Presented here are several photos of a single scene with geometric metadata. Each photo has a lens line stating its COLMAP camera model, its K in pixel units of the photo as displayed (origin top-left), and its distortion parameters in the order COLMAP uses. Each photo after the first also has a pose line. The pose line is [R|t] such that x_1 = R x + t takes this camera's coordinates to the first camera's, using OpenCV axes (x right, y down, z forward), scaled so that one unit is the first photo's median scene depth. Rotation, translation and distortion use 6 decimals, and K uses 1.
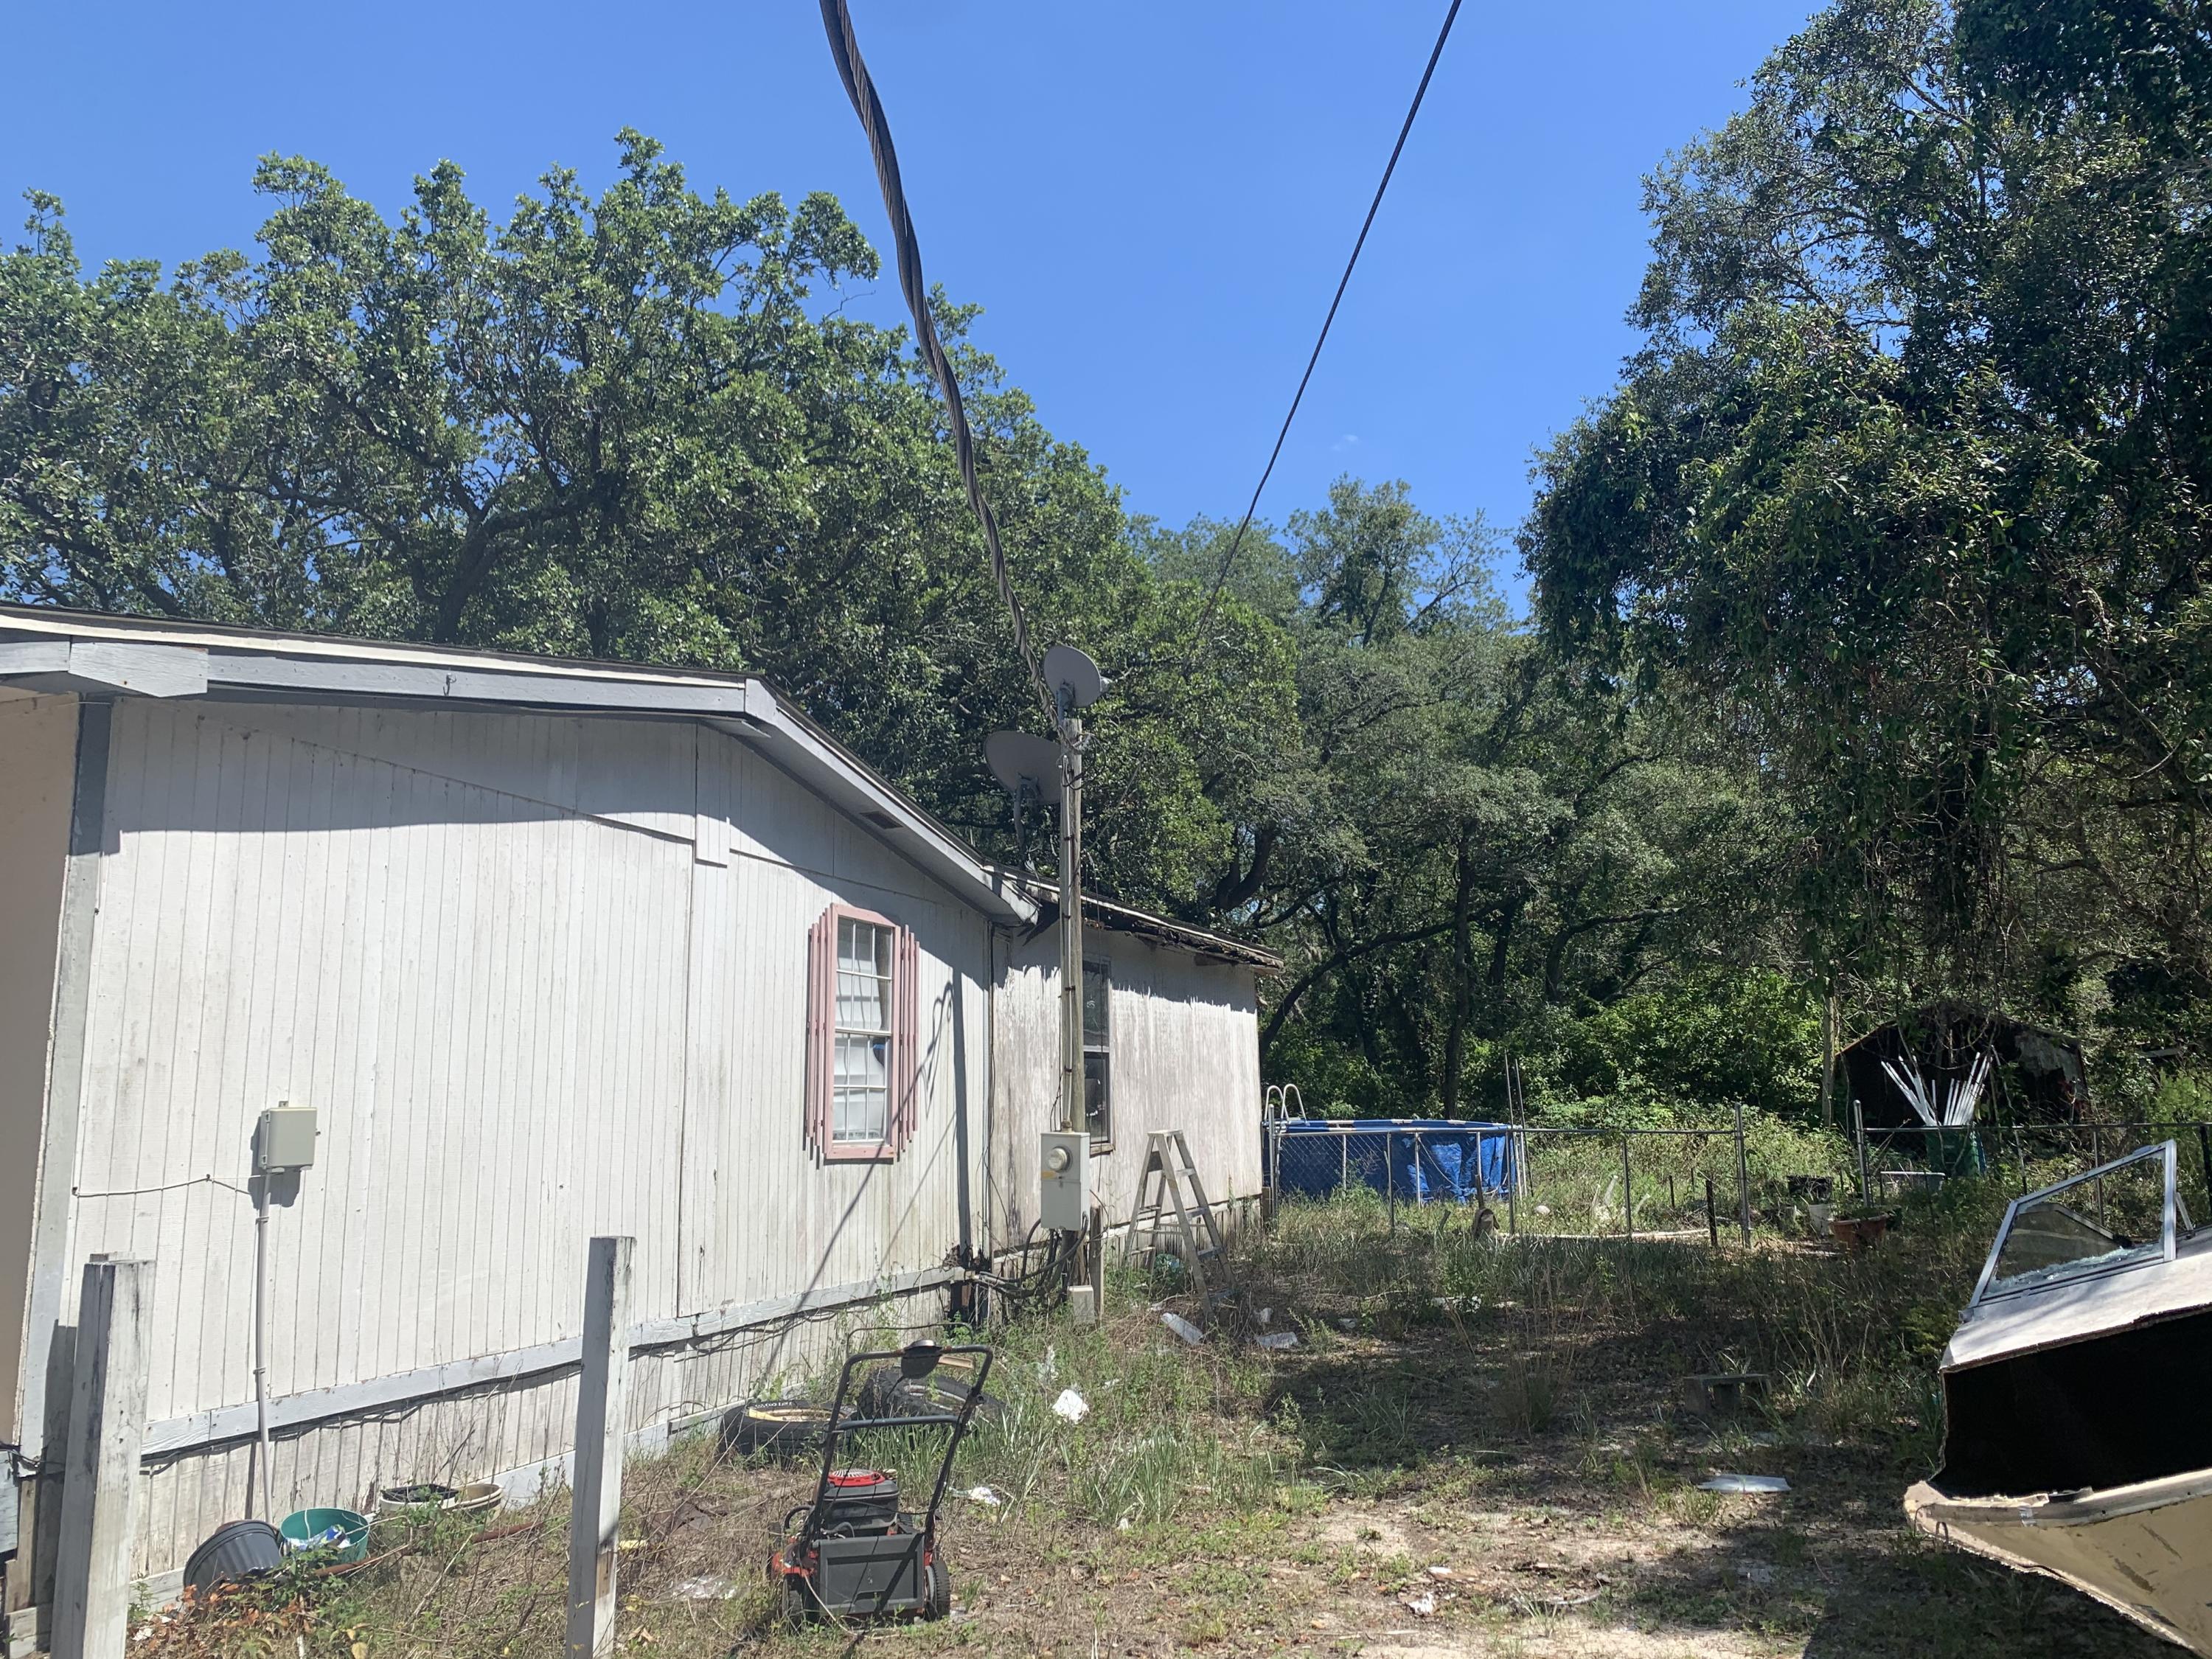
lens RADIAL K [[1748.0, 0, 1105.4], [0, 1748.0, 821.0], [0, 0, 1]] dist [0.093835, -0.192380]
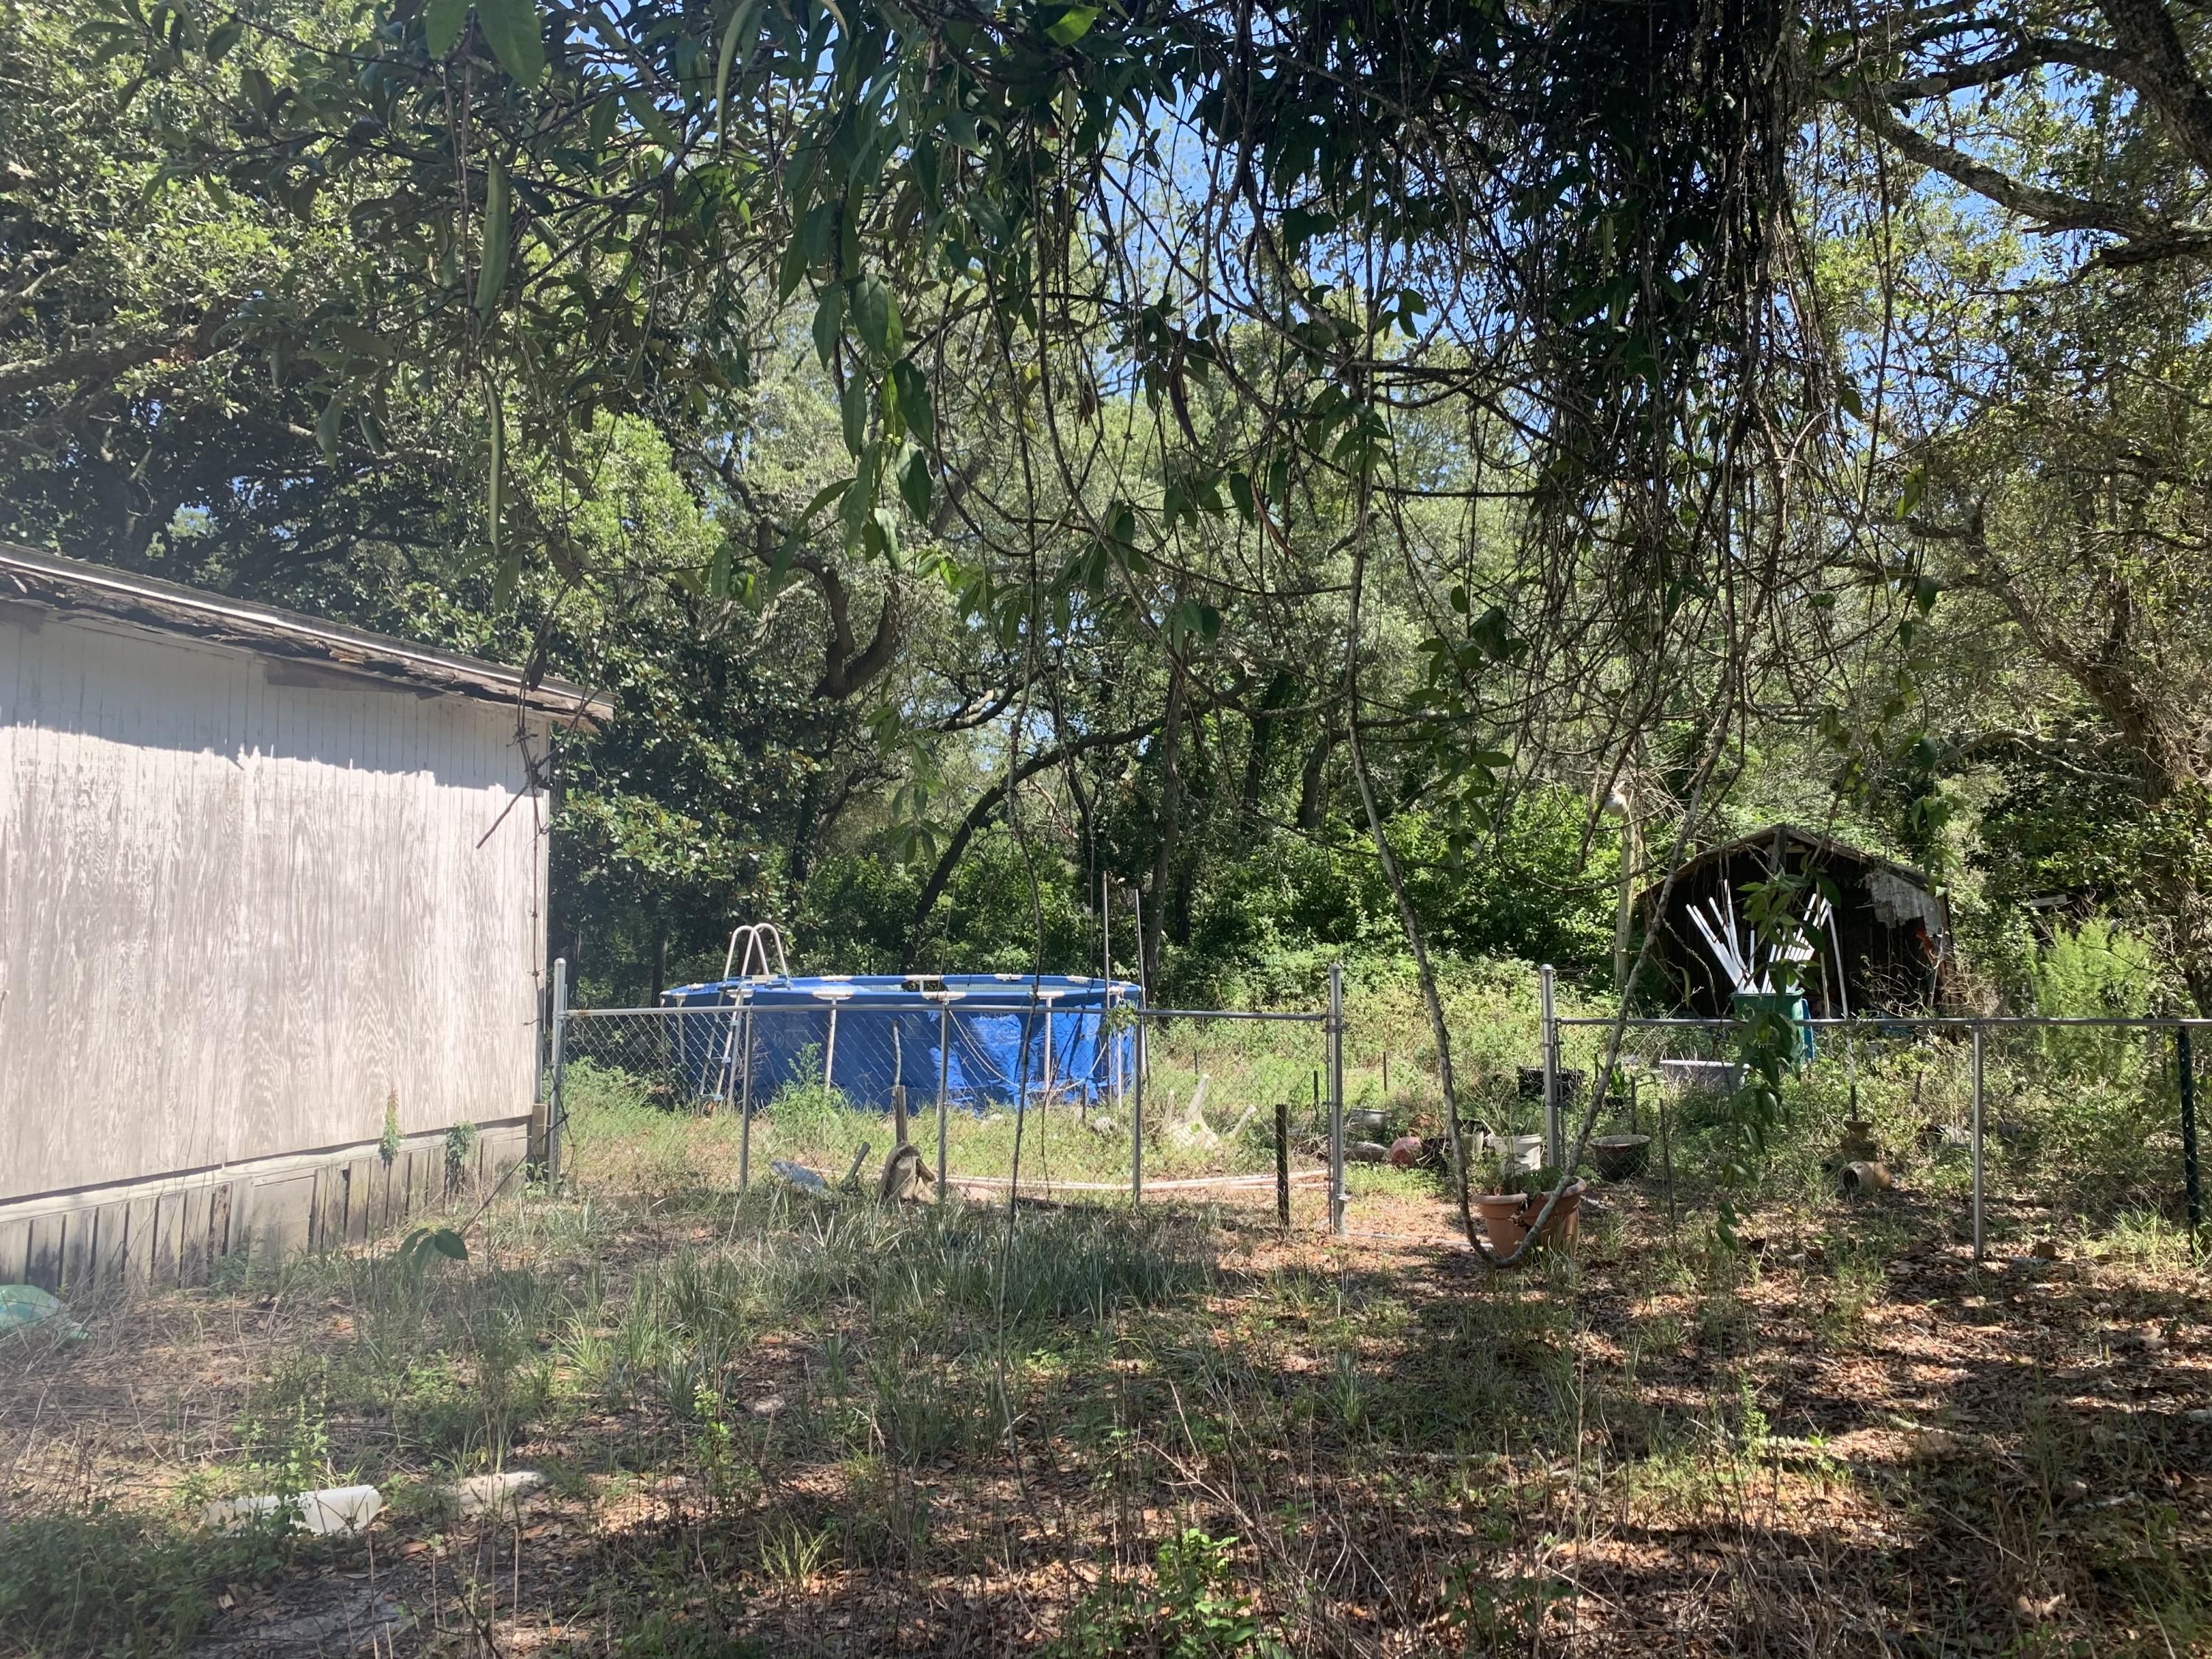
lens RADIAL K [[1748.0, 0, 1105.4], [0, 1748.0, 821.0], [0, 0, 1]] dist [0.093835, -0.192380]
pose [[0.998004, 0.020611, 0.059699, 0.134623], [-0.026013, 0.995495, 0.091174, 0.035760], [-0.057551, -0.092545, 0.994044, 0.249400]]
